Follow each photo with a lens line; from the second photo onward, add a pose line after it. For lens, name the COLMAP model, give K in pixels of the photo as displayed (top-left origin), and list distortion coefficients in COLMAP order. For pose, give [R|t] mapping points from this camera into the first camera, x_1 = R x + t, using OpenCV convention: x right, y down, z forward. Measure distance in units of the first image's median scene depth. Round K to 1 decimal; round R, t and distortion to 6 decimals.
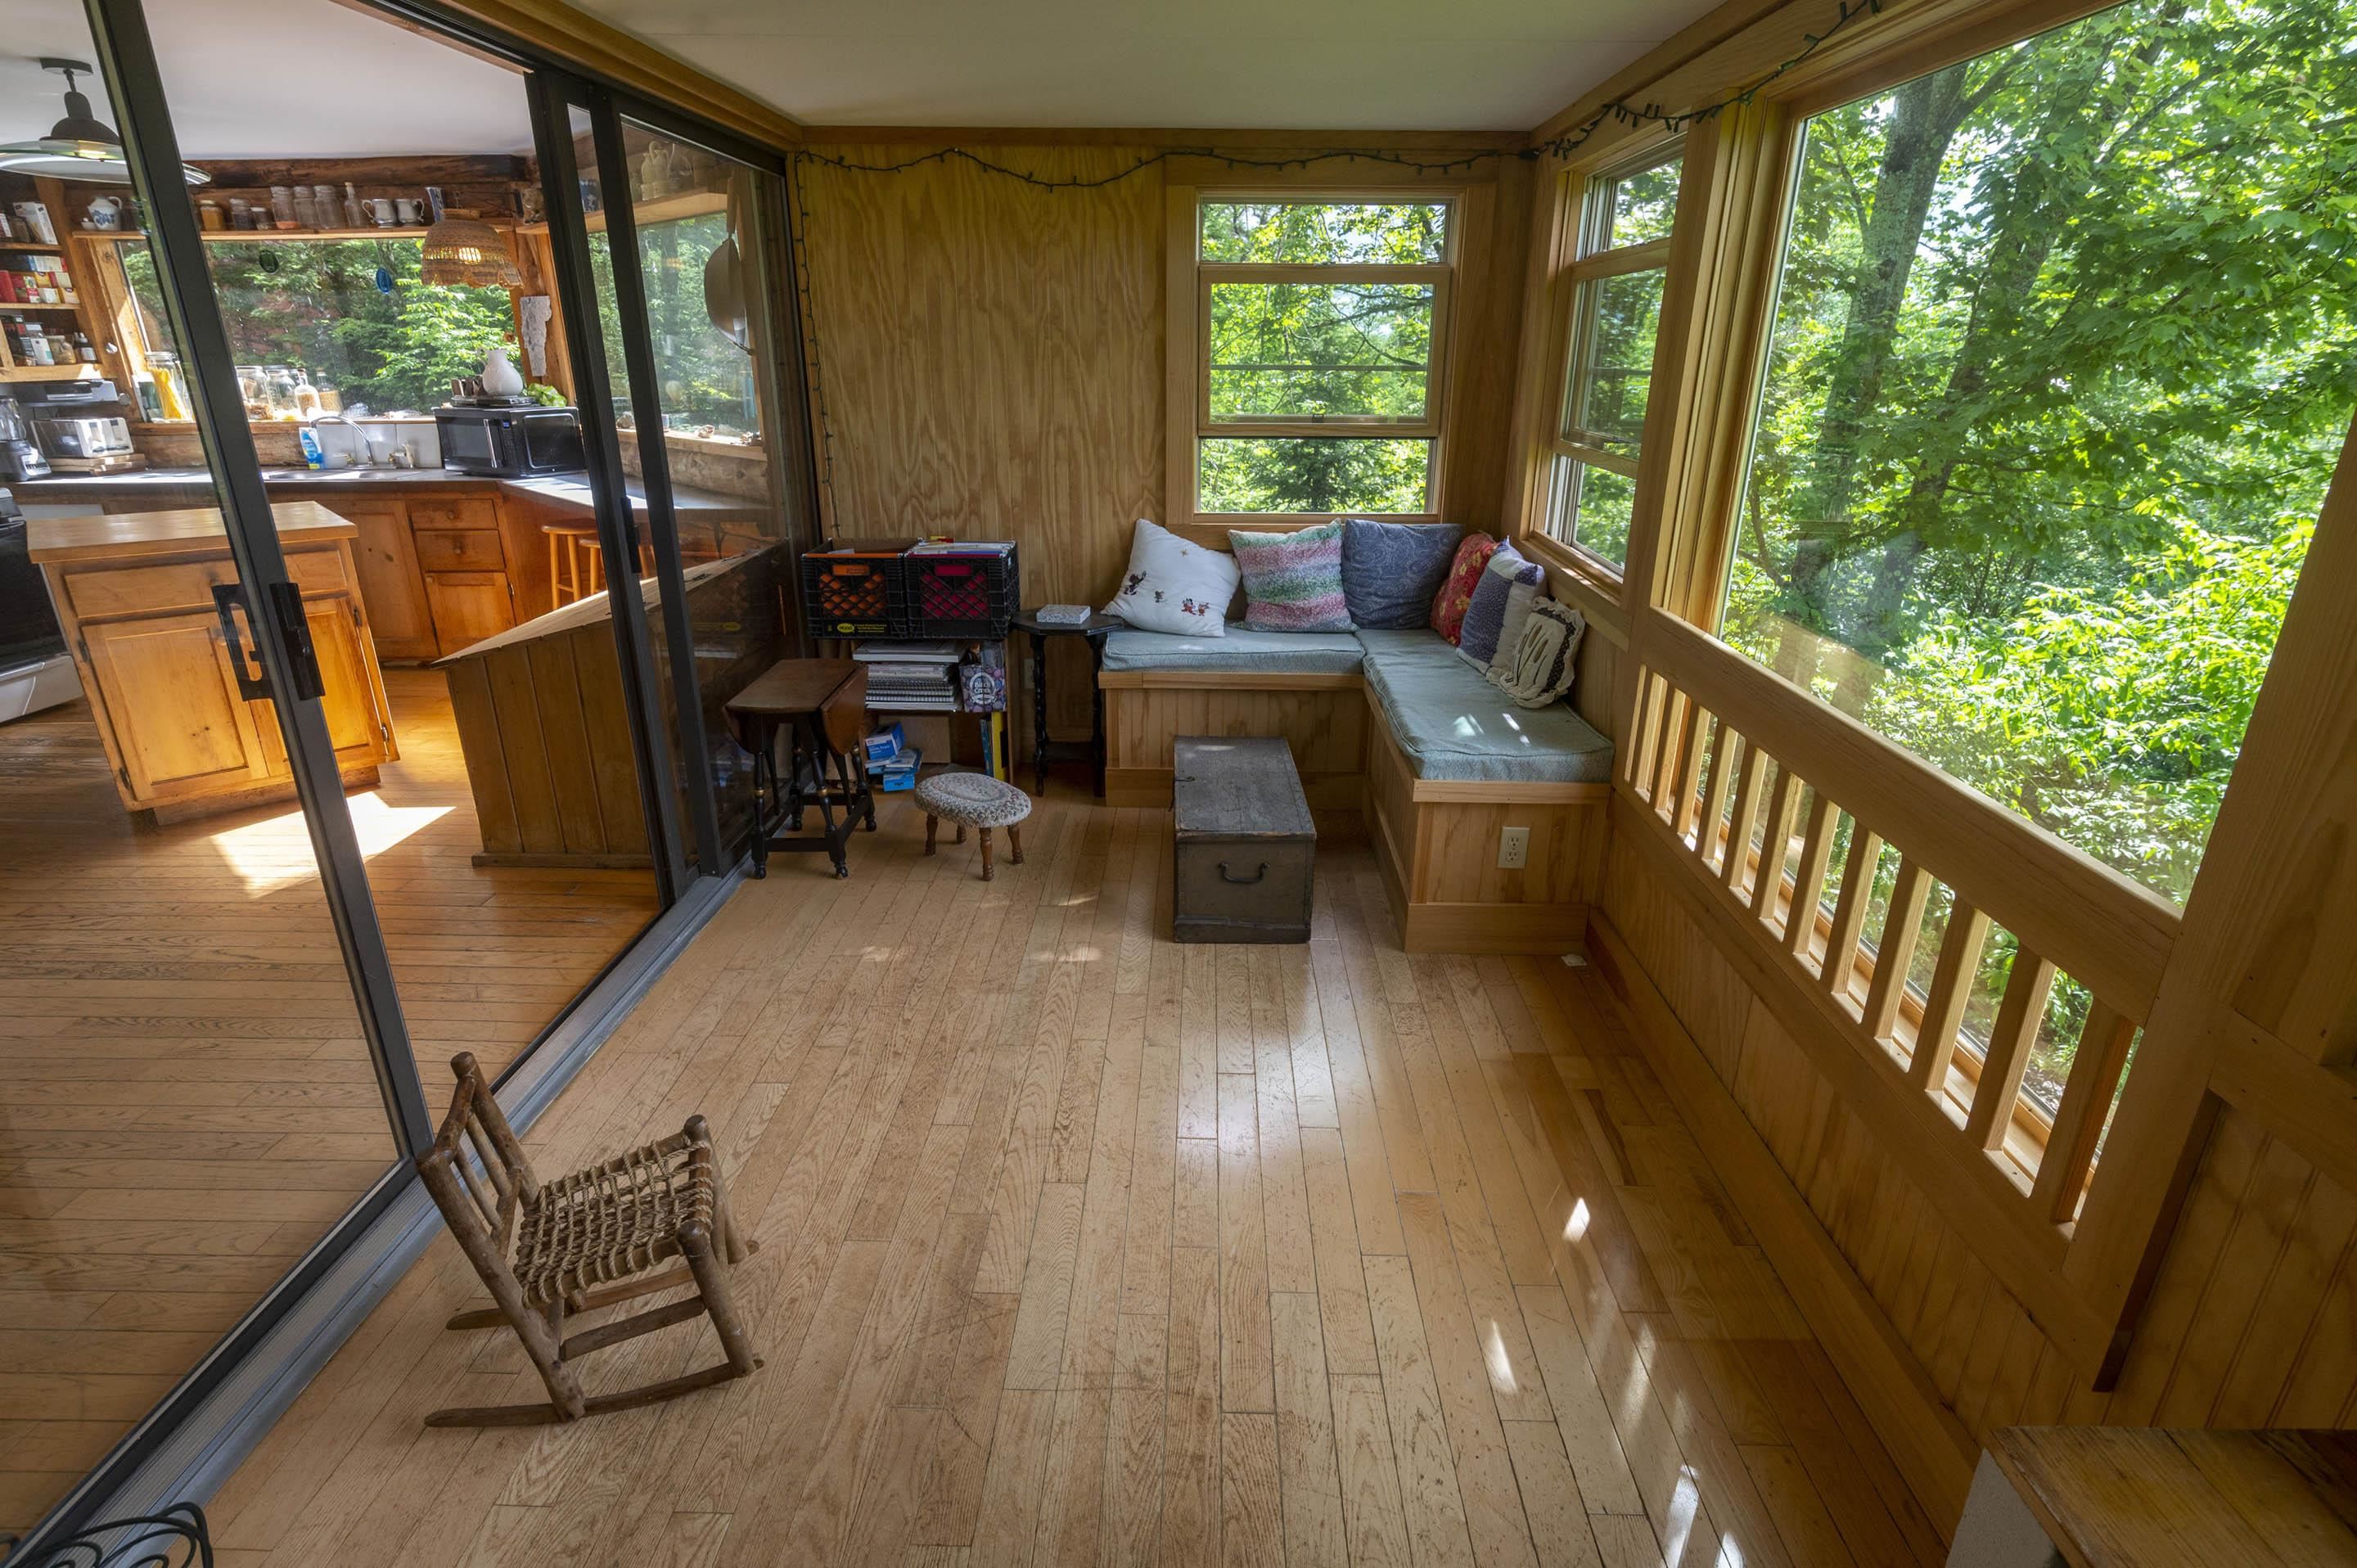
lens RADIAL K [[1181.6, 0, 1178.5], [0, 1181.6, 784.0], [0, 0, 1]] dist [-0.004136, 0.000239]
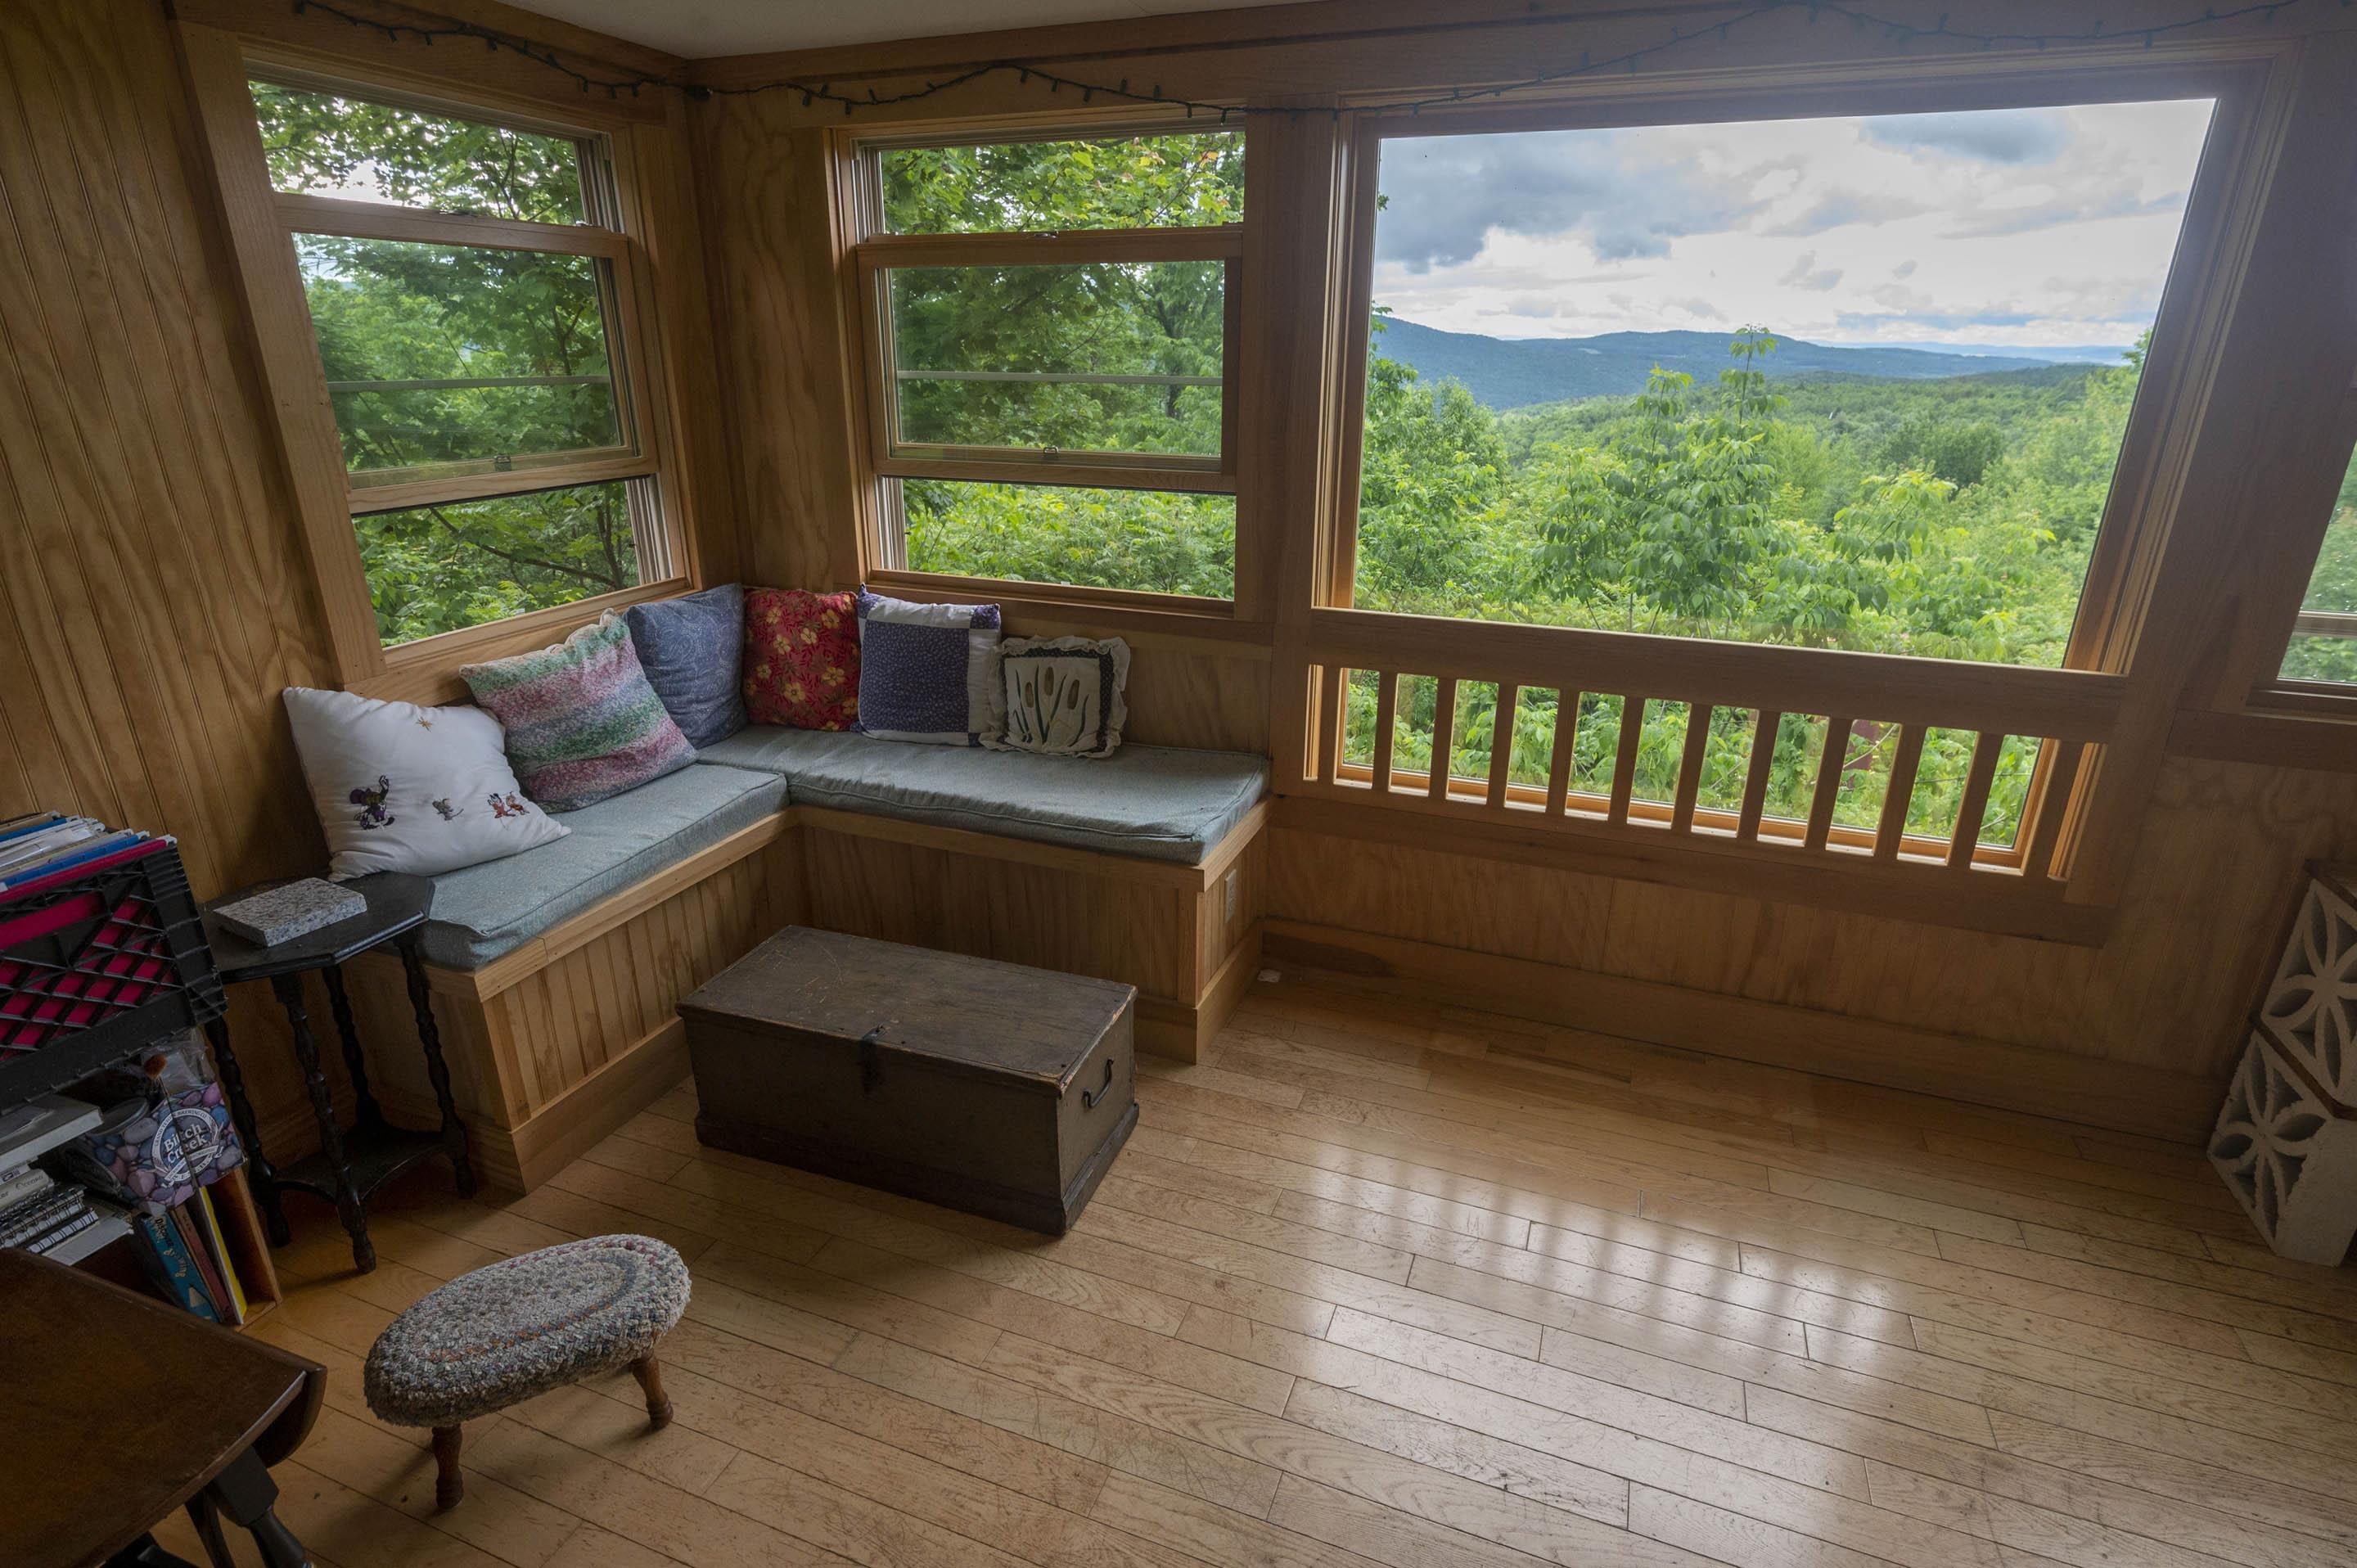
lens RADIAL K [[1181.6, 0, 1178.5], [0, 1181.6, 784.0], [0, 0, 1]] dist [-0.004136, 0.000239]
pose [[0.338909, -0.330523, 0.880849, -0.284669], [0.324472, 0.919877, 0.220326, -0.134923], [-0.883096, 0.211141, 0.419001, 0.353316]]
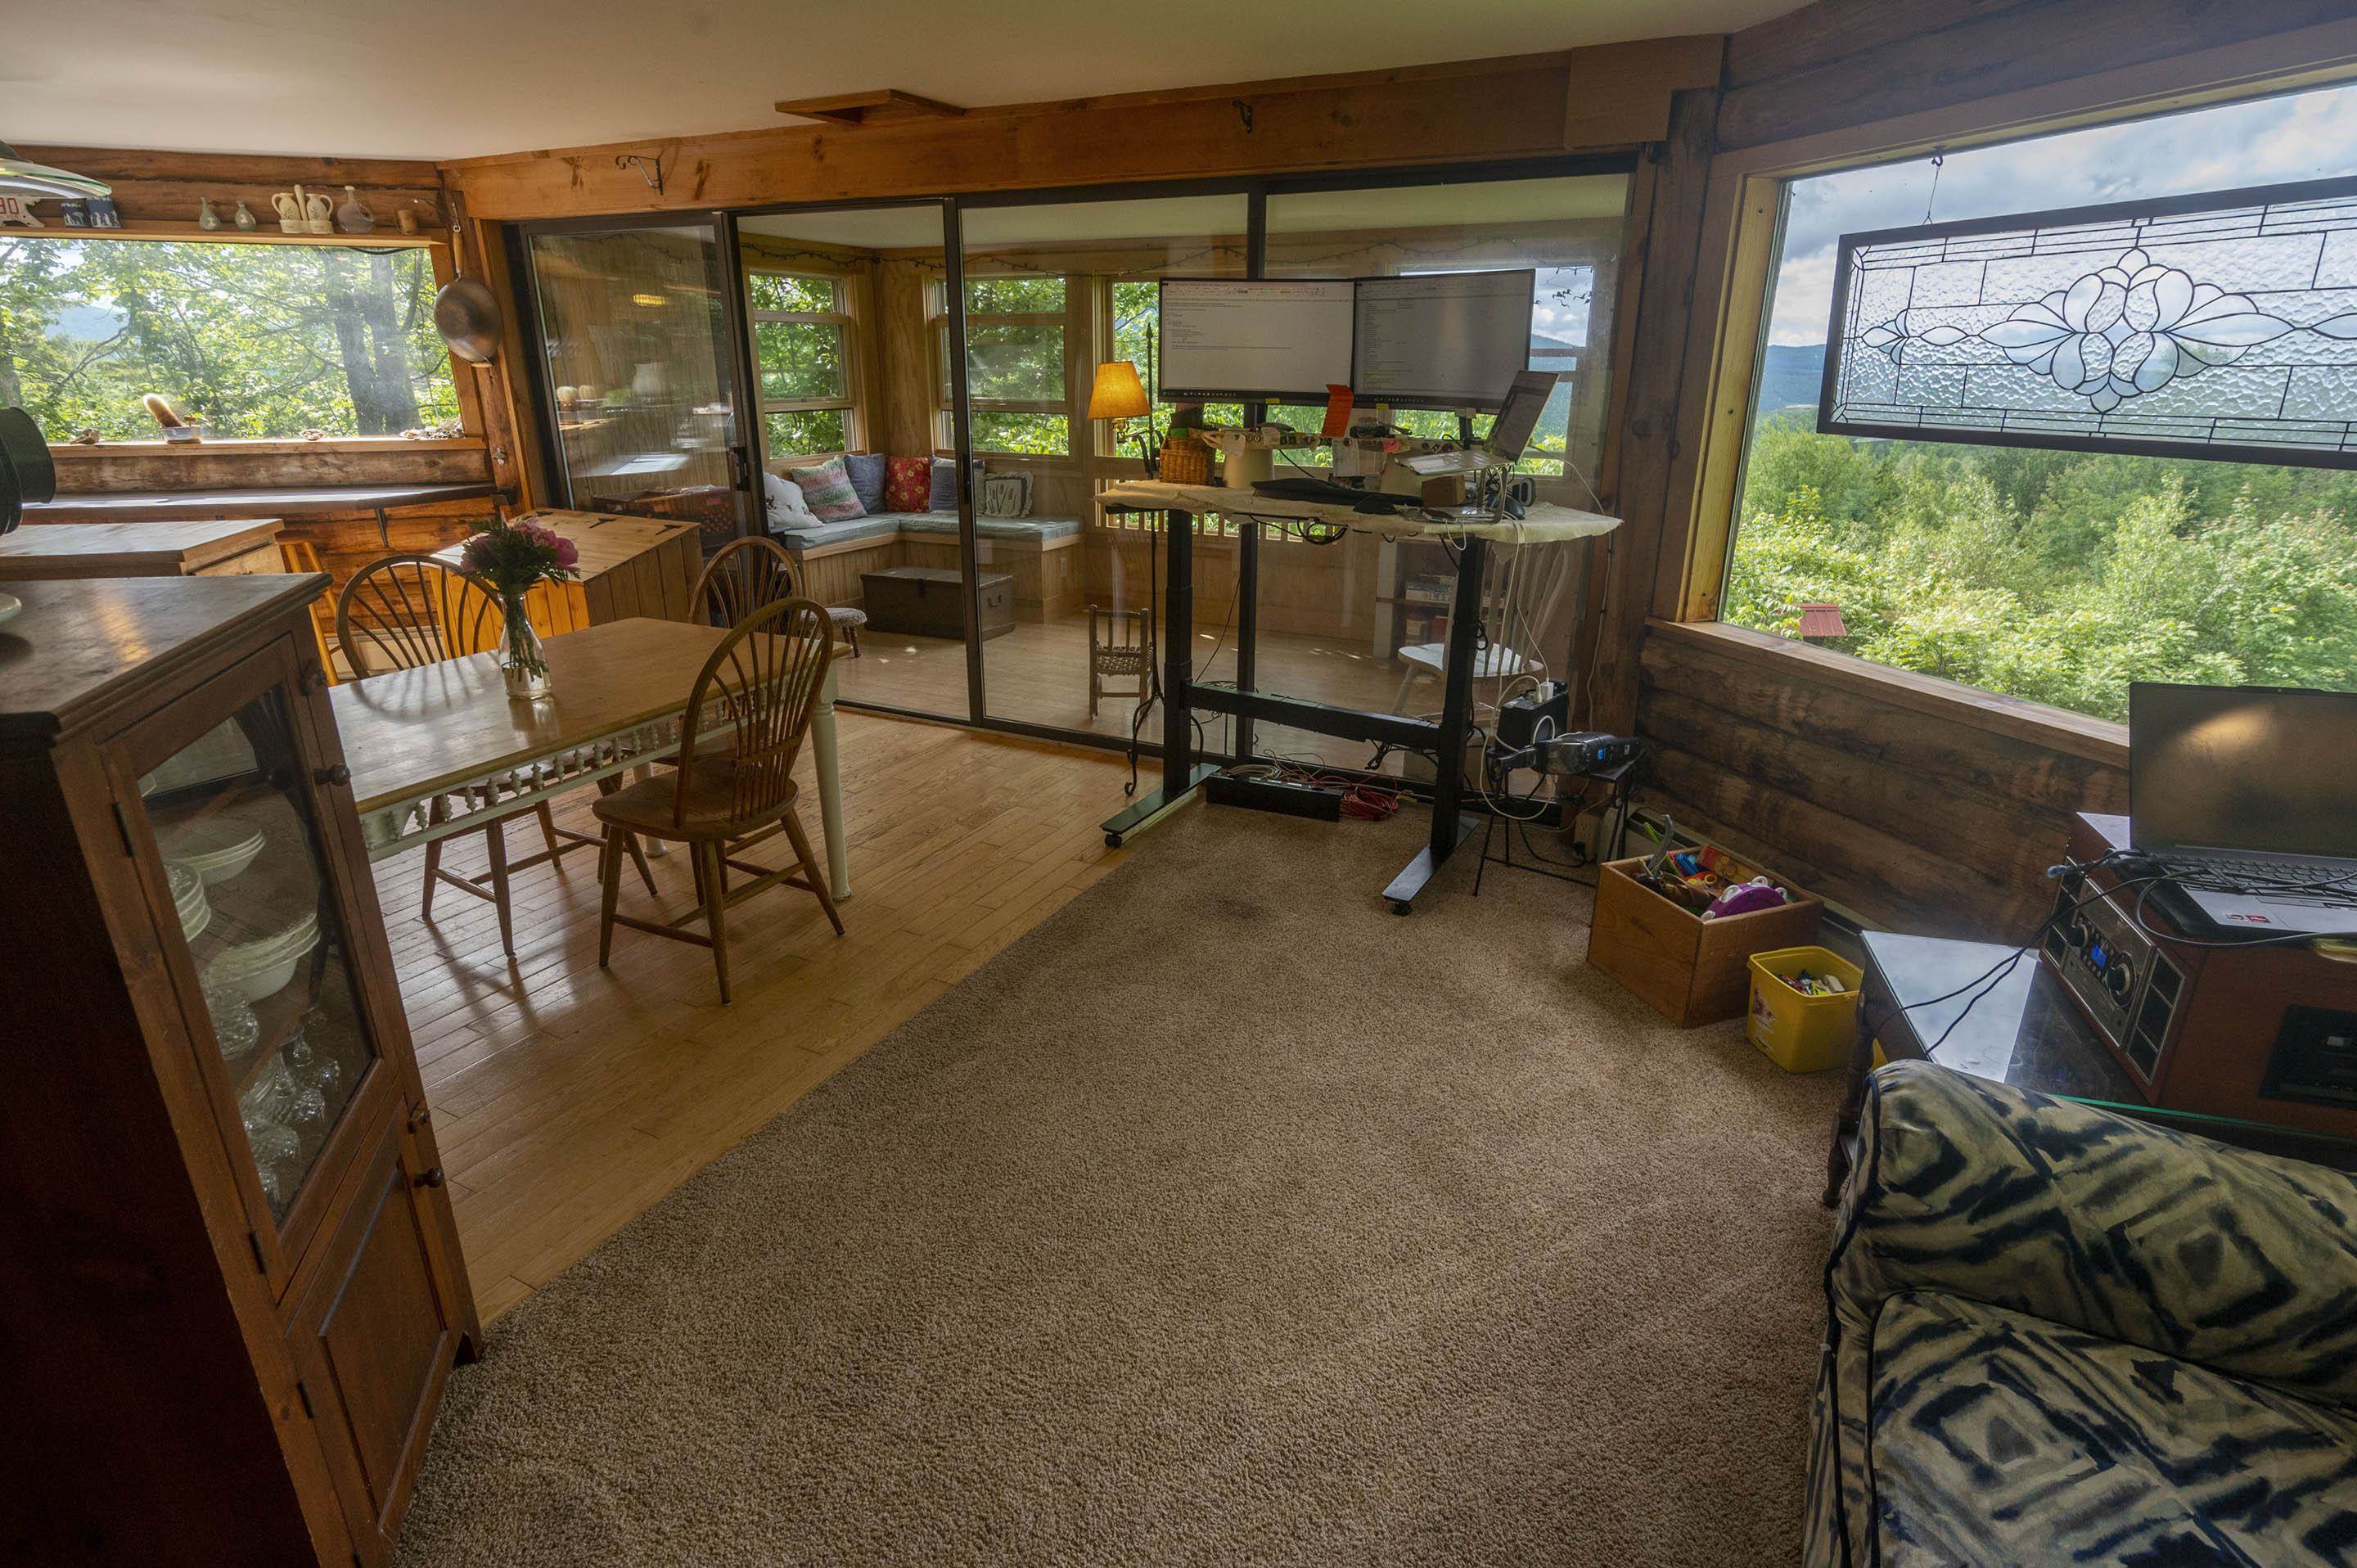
lens RADIAL K [[1187.0, 0, 1181.1], [0, 1187.0, 783.8], [0, 0, 1]] dist [-0.008156, 0.005127]
pose [[0.435077, -0.306449, 0.846639, -0.988223], [0.312089, 0.933334, 0.177450, 0.060595], [-0.844576, 0.187022, 0.501712, -0.176933]]
